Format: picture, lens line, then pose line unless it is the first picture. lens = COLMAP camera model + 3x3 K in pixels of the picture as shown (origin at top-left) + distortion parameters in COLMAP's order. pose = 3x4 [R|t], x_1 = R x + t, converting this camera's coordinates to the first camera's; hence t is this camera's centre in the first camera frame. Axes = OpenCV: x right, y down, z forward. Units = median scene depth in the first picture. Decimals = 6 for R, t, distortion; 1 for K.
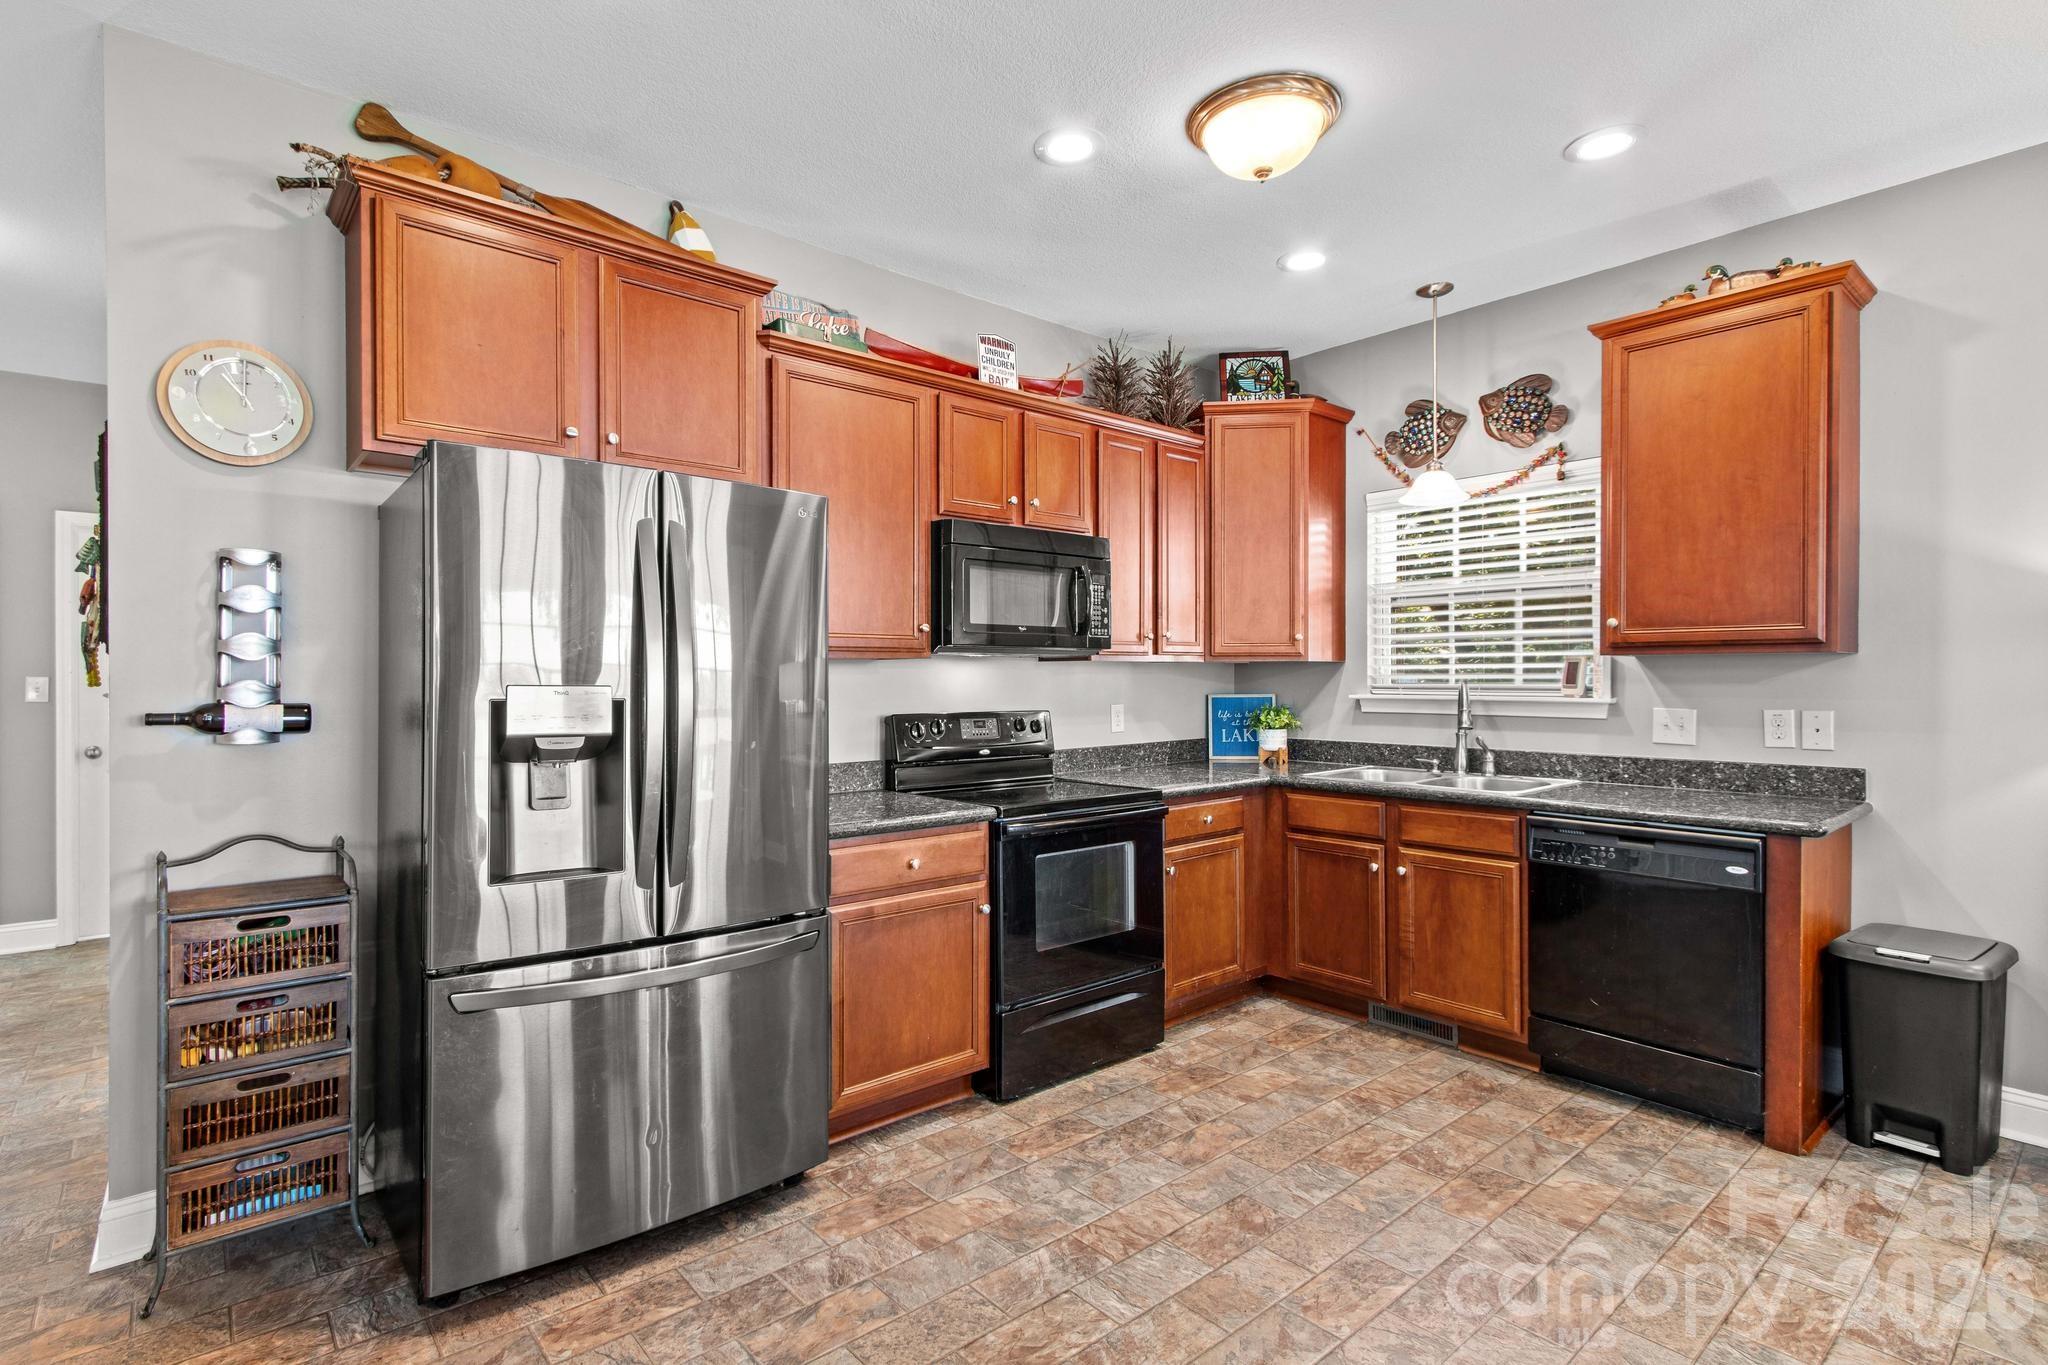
lens RADIAL K [[963.6, 0, 999.3], [0, 963.6, 682.3], [0, 0, 1]] dist [0.000023, -0.000234]
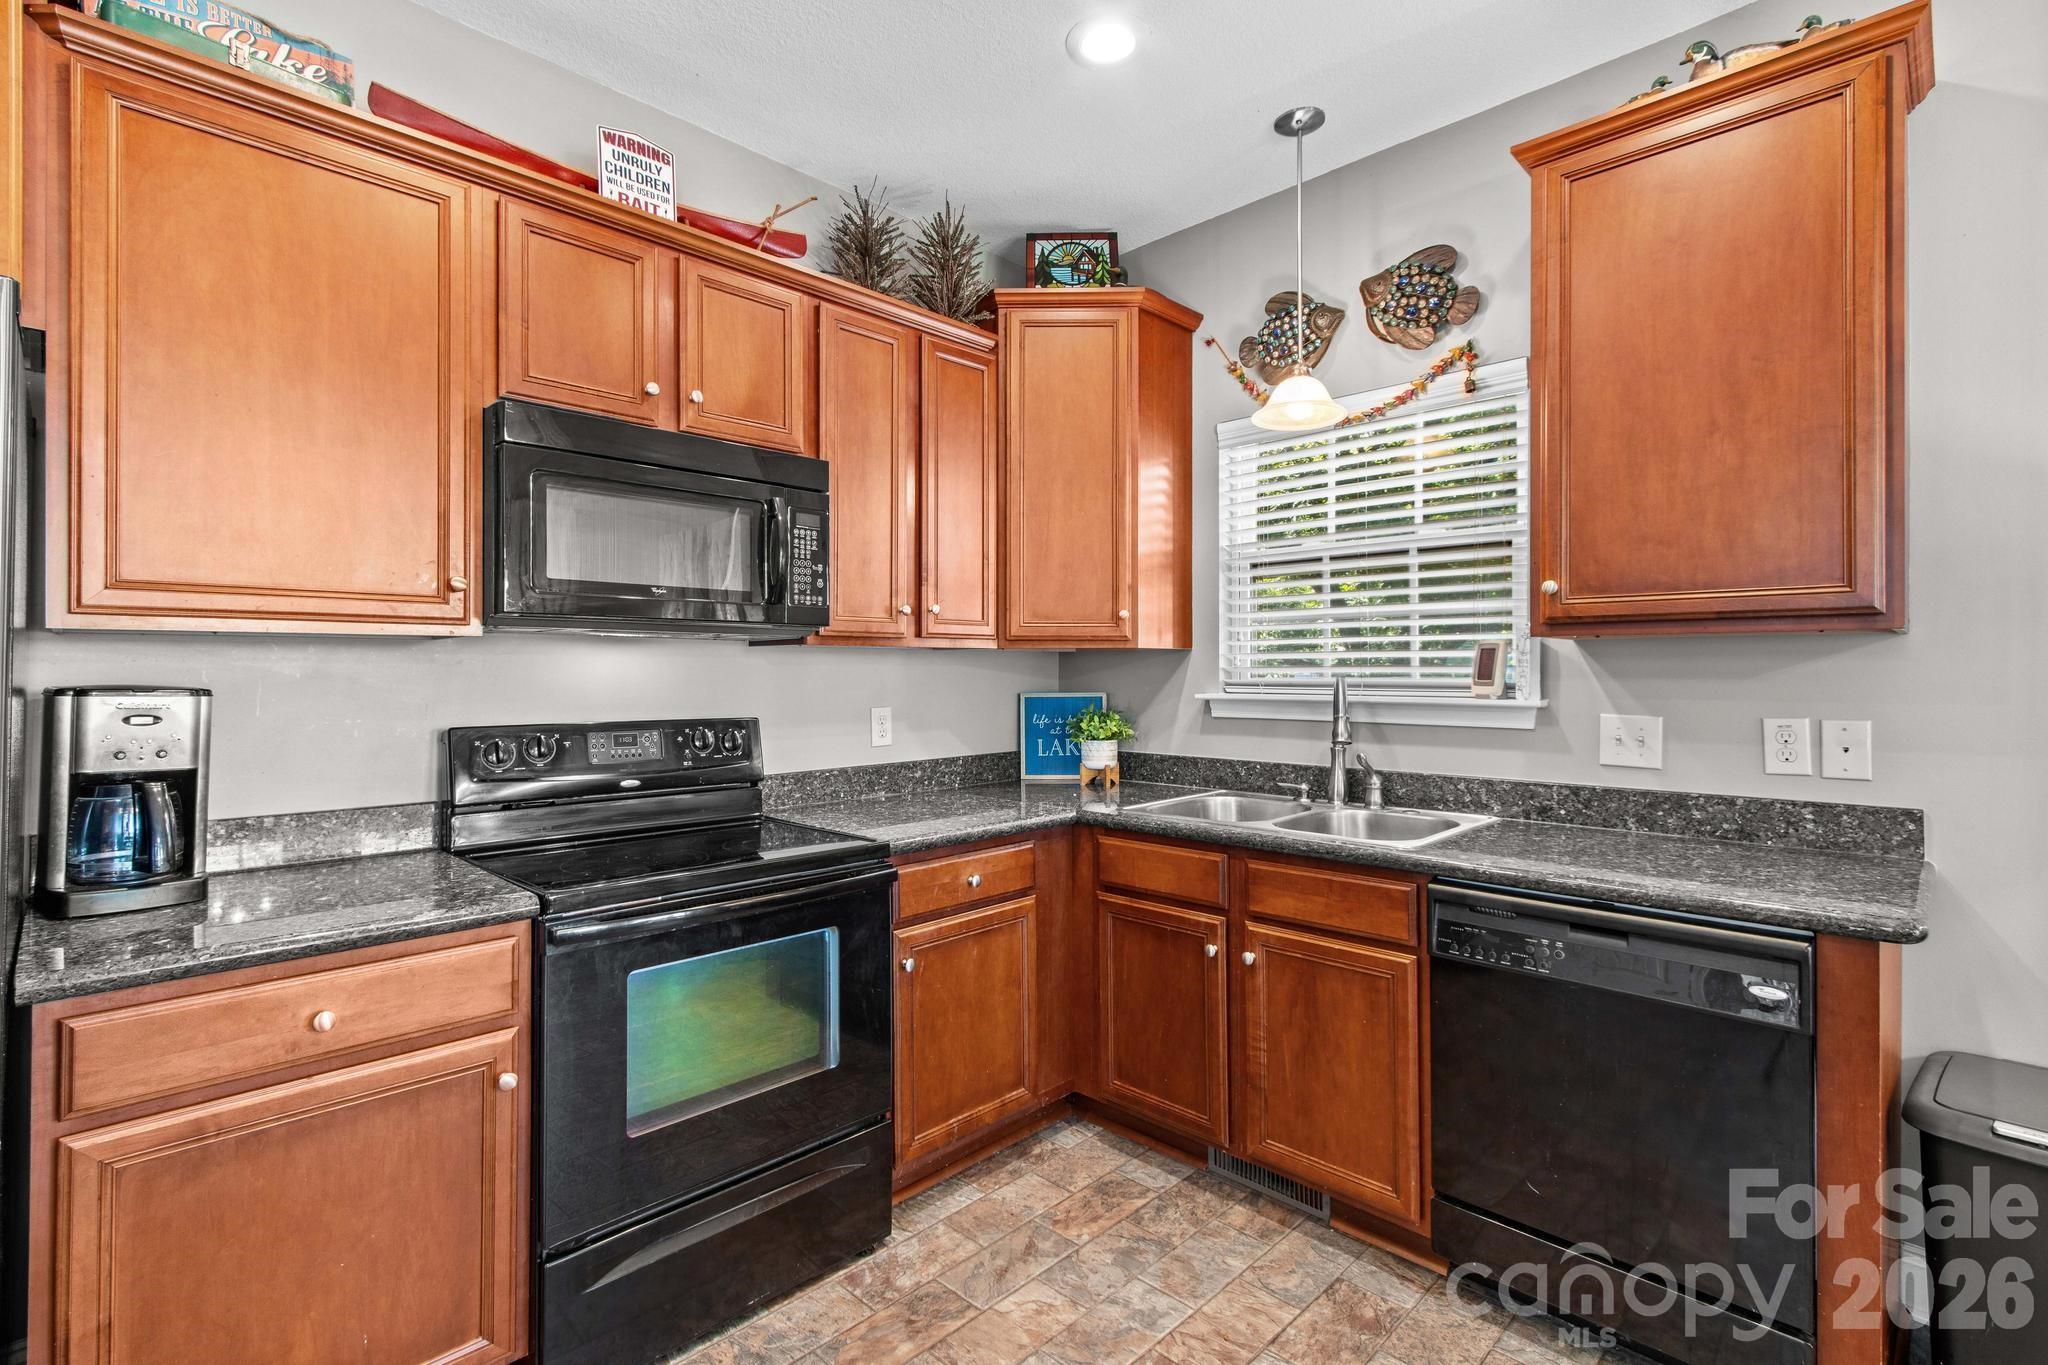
lens RADIAL K [[940.5, 0, 1017.0], [0, 940.5, 667.0], [0, 0, 1]] dist [0.002635, -0.000255]
pose [[0.995167, 0.002196, 0.098169, 0.186393], [-0.001115, 0.999938, -0.011068, 0.000633], [-0.098187, 0.010905, 0.995108, 0.351274]]
